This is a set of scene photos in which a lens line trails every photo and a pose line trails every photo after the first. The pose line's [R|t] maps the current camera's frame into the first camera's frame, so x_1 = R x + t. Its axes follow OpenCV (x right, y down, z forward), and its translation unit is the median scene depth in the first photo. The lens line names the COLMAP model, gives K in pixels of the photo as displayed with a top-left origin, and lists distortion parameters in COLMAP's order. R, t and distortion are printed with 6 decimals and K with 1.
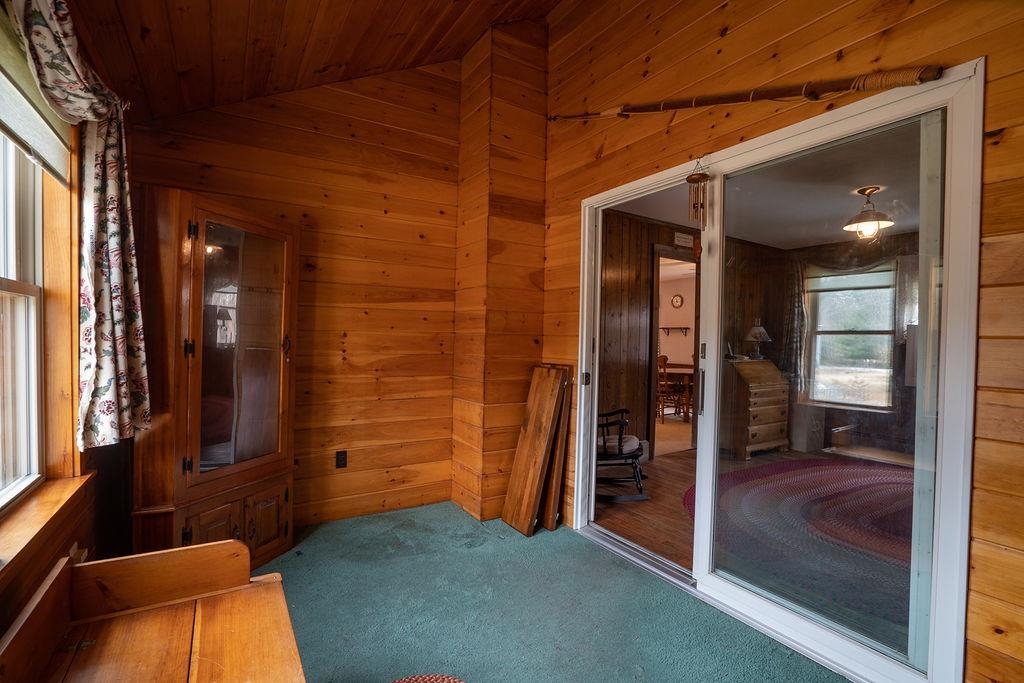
lens RADIAL K [[468.1, 0, 510.5], [0, 468.1, 345.5], [0, 0, 1]] dist [-0.061805, 0.021514]
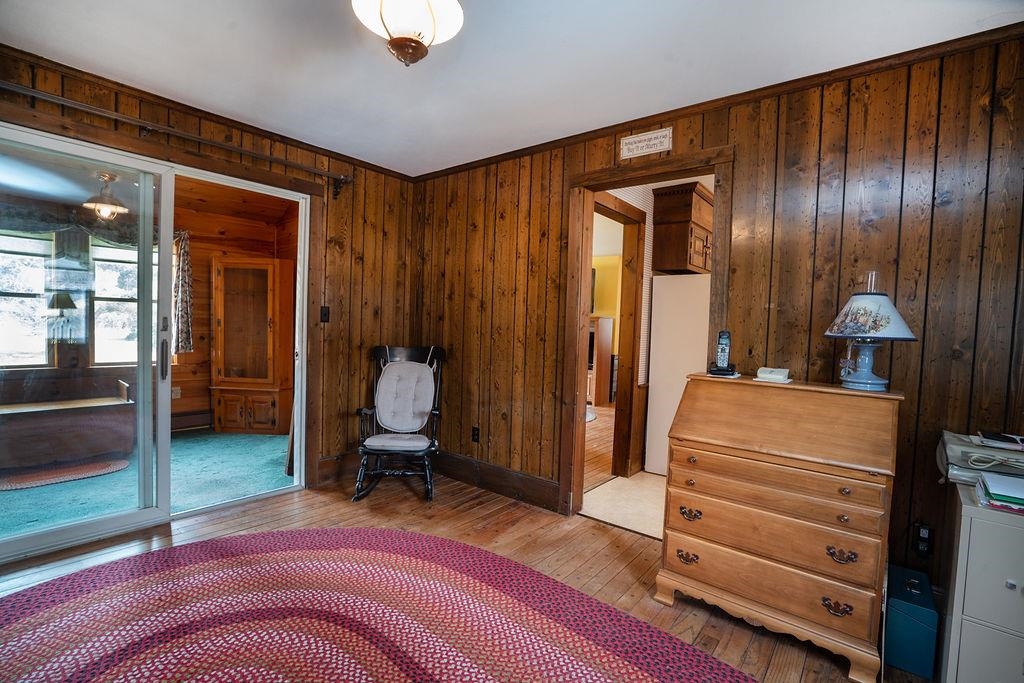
lens RADIAL K [[468.1, 0, 510.5], [0, 468.1, 345.5], [0, 0, 1]] dist [-0.061805, 0.021514]
pose [[0.327702, 0.042538, -0.943823, 0.855863], [-0.045250, 0.998546, 0.029293, -0.002428], [0.943697, 0.033109, 0.329150, 0.696386]]
